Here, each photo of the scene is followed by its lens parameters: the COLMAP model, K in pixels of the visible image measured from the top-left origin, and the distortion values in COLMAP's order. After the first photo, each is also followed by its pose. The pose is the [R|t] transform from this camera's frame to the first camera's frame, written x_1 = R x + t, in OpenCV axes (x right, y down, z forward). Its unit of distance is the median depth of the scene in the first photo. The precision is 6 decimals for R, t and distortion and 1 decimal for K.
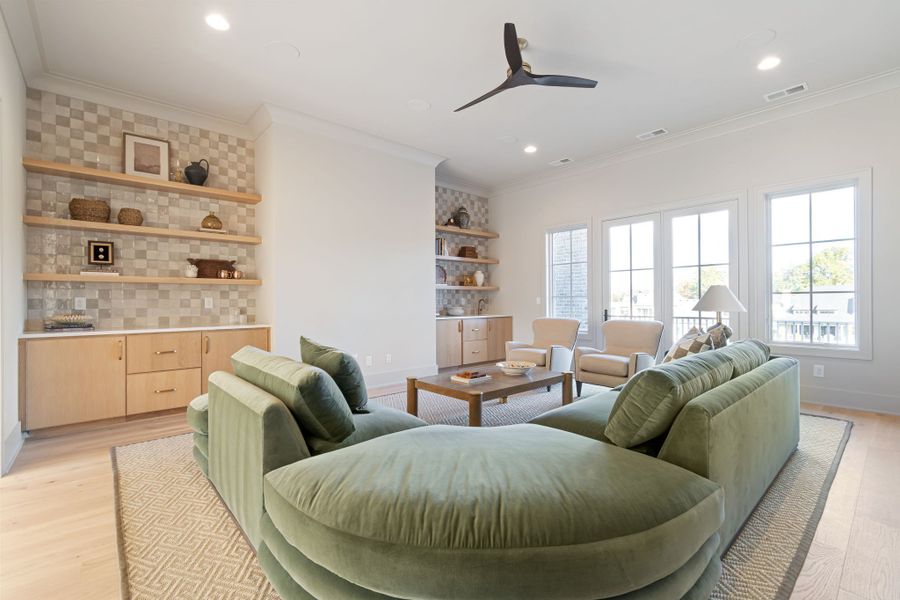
lens RADIAL K [[404.2, 0, 450.2], [0, 404.2, 299.4], [0, 0, 1]] dist [-0.002618, -0.001287]
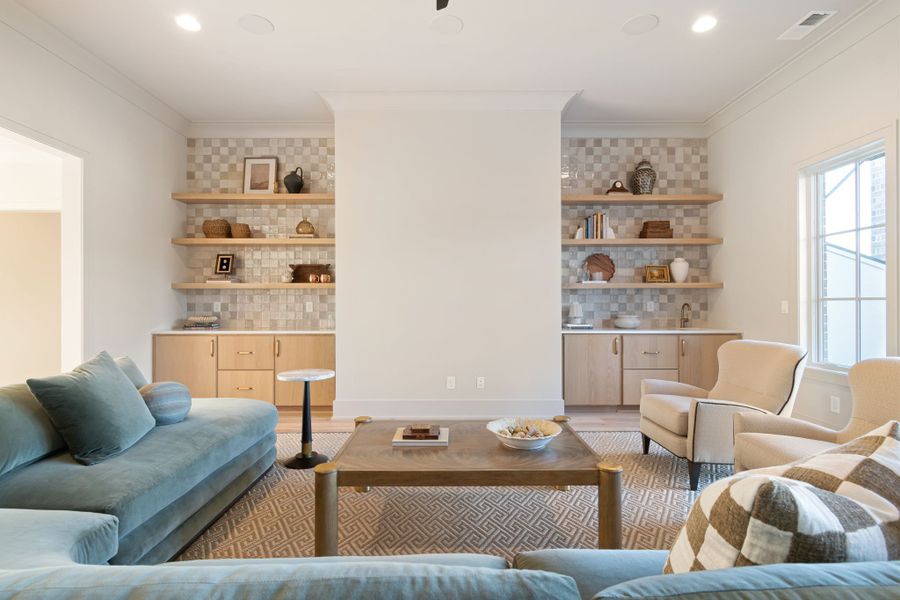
lens RADIAL K [[434.0, 0, 448.7], [0, 434.0, 301.3], [0, 0, 1]] dist [0.000560, -0.000905]
pose [[0.746306, 0.000083, -0.665603, 0.410954], [0.000139, 1.000000, 0.000281, -0.005905], [0.665603, -0.000302, 0.746306, 0.432136]]
